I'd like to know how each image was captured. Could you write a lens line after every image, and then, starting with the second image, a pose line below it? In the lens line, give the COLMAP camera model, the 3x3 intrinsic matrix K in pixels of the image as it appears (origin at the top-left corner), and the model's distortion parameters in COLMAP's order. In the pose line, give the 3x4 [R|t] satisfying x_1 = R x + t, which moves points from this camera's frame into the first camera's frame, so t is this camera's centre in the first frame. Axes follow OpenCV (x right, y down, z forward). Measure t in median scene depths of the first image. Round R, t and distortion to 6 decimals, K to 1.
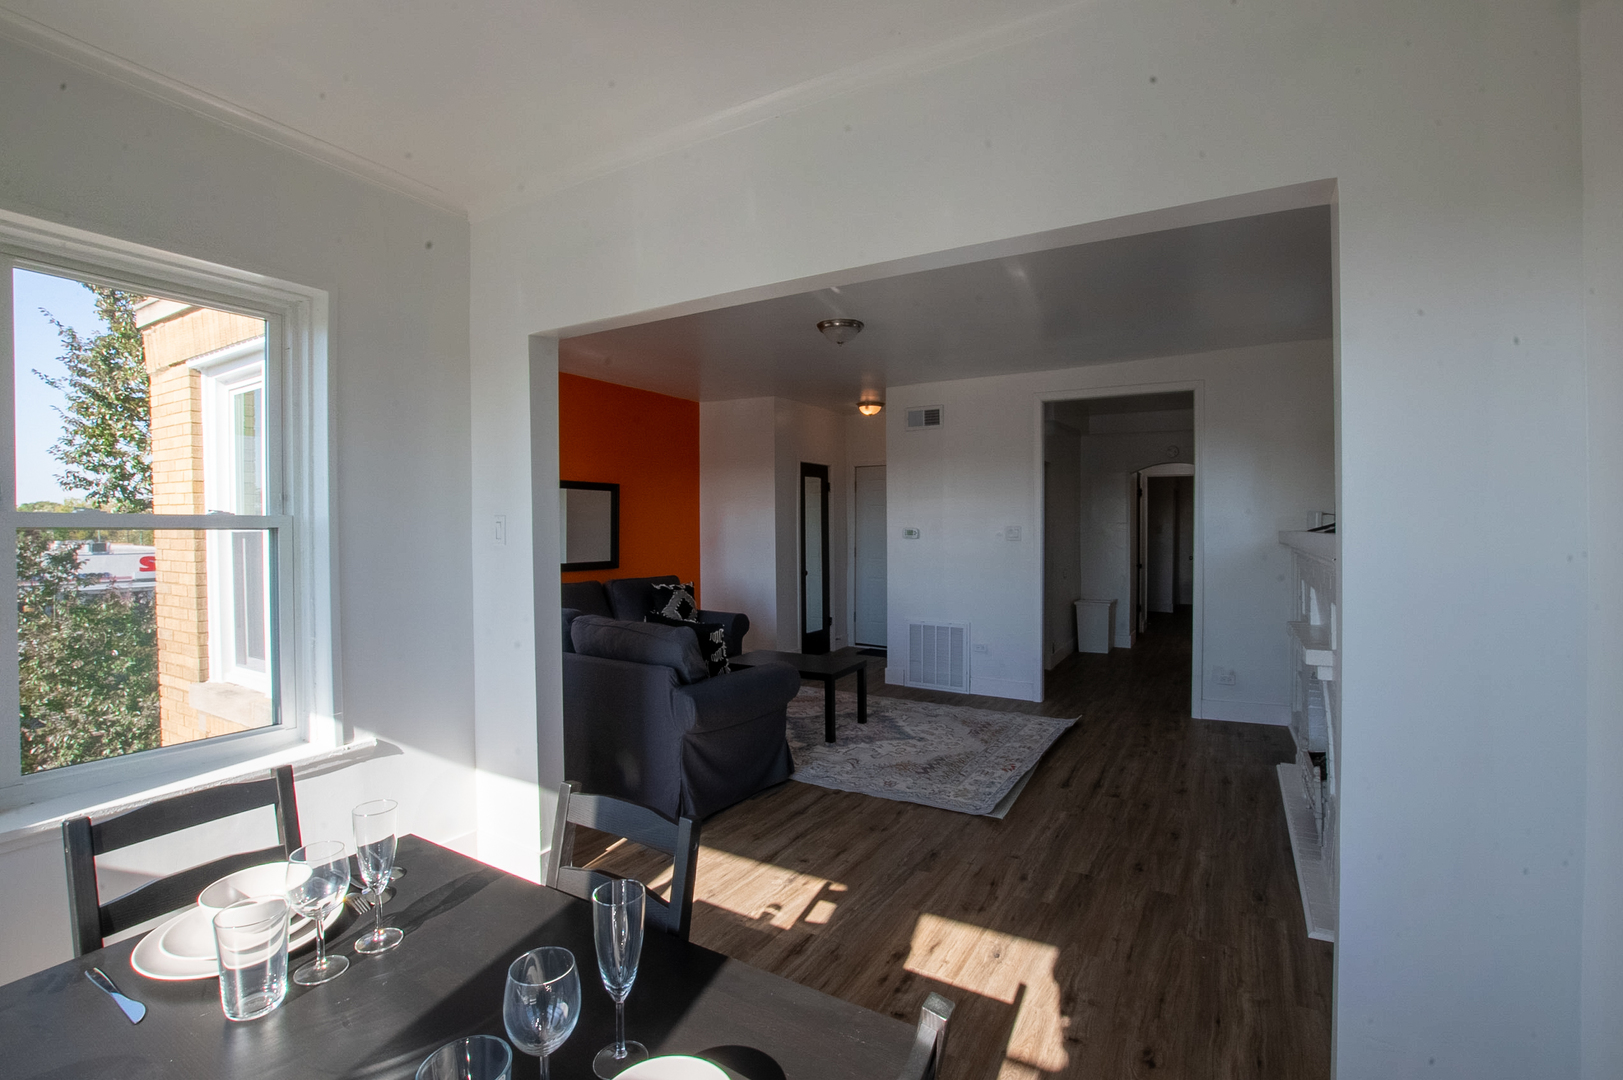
lens RADIAL K [[726.0, 0, 810.0], [0, 726.0, 539.3], [0, 0, 1]] dist [-0.022609, -0.000184]
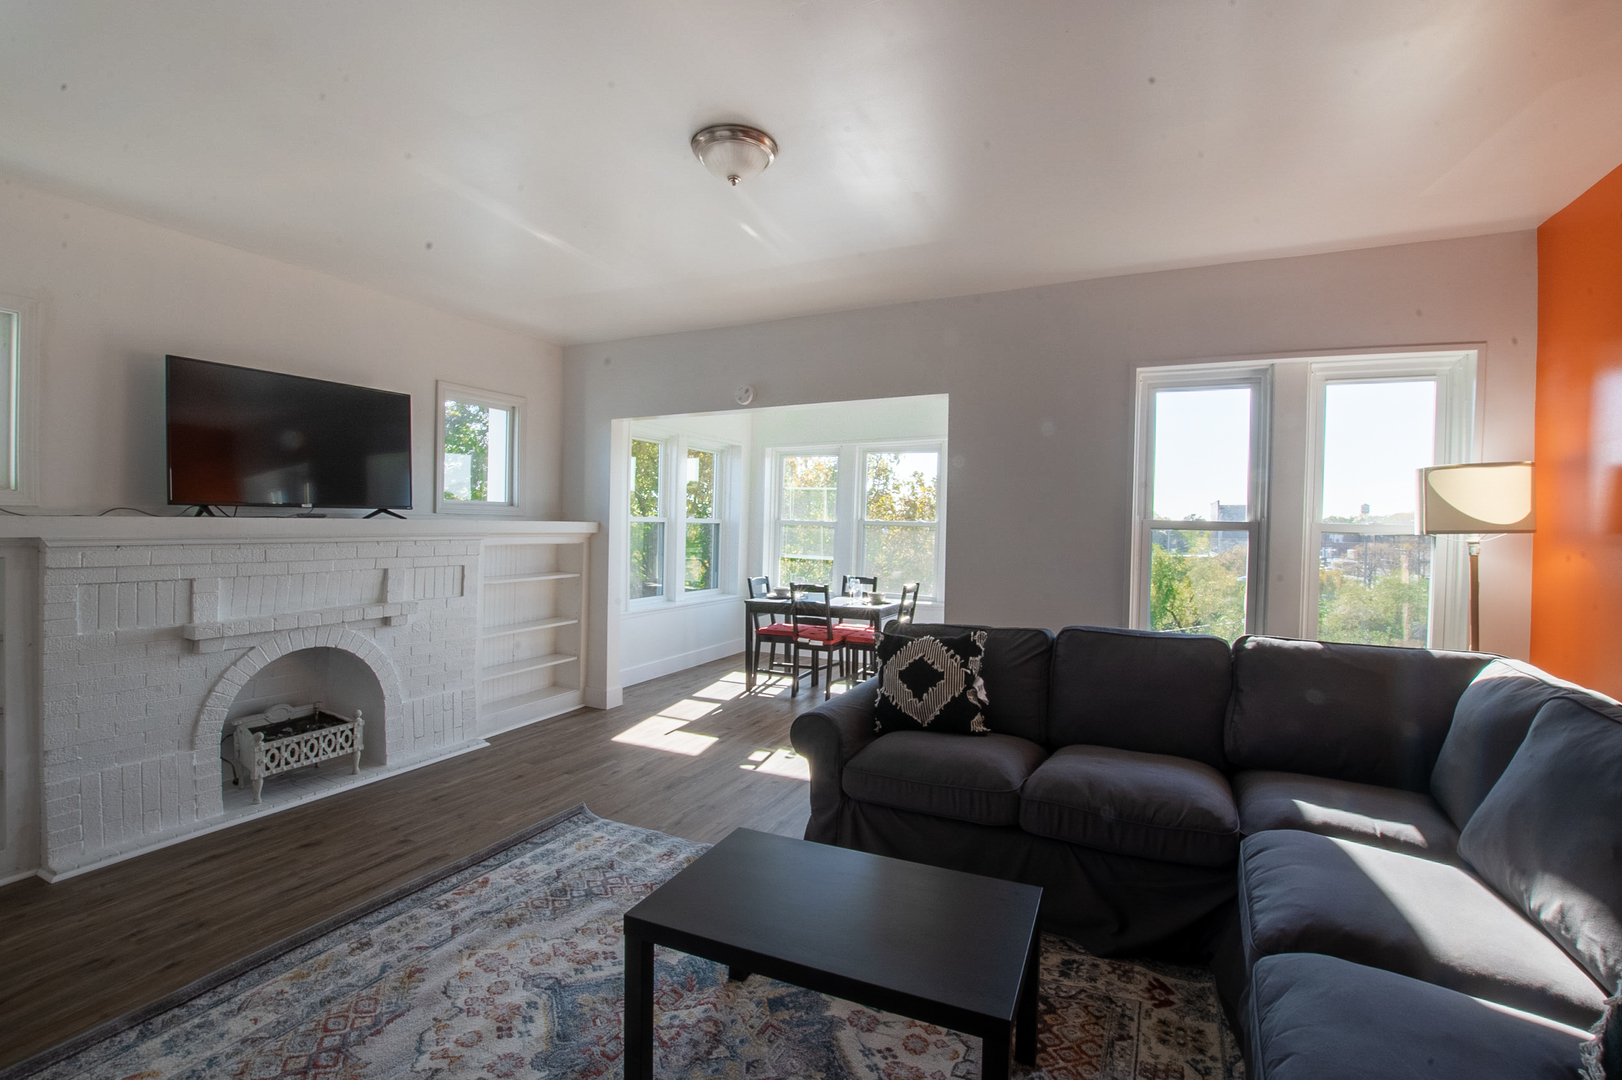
lens RADIAL K [[725.6, 0, 813.3], [0, 725.6, 538.3], [0, 0, 1]] dist [-0.022609, -0.000184]
pose [[-0.995694, -0.016883, -0.091151, 0.044564], [-0.020053, 0.999221, 0.033978, -0.031266], [0.090506, 0.035659, -0.995257, 2.110910]]
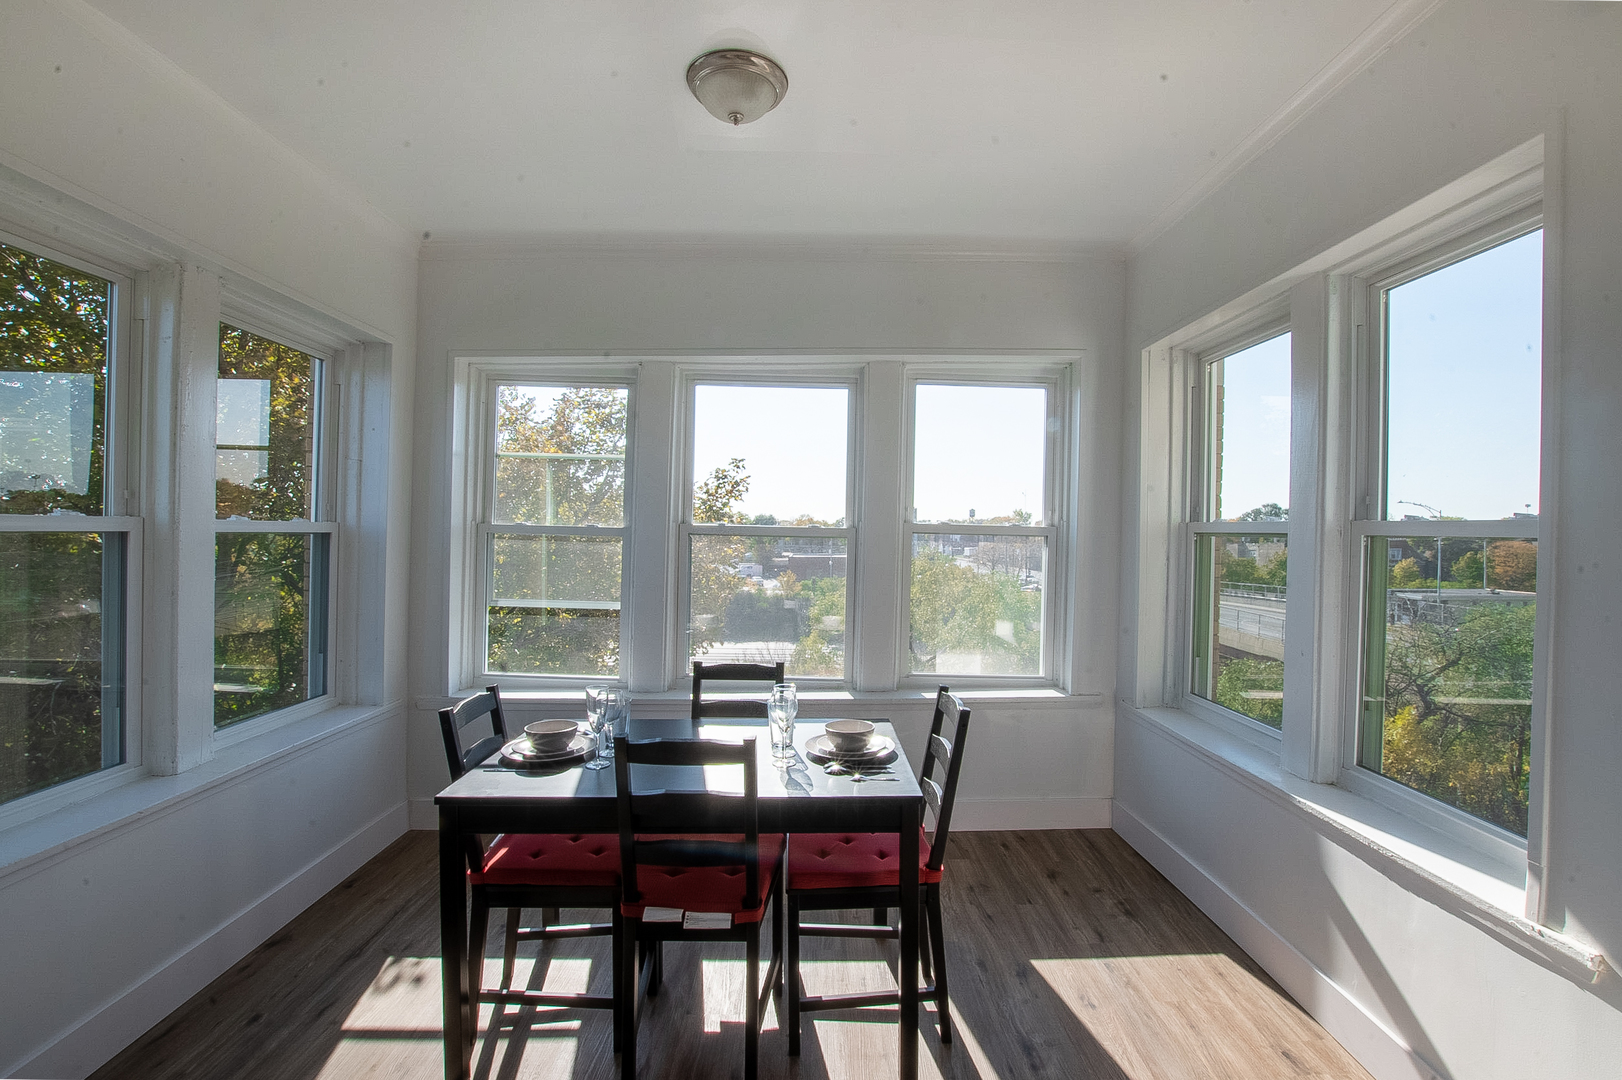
lens RADIAL K [[725.6, 0, 815.5], [0, 725.6, 533.9], [0, 0, 1]] dist [-0.022609, -0.000184]
pose [[-0.846973, -0.009413, -0.531553, 0.067793], [-0.019648, 0.999714, 0.013604, -0.024984], [0.531273, 0.021966, -0.846916, 1.541302]]
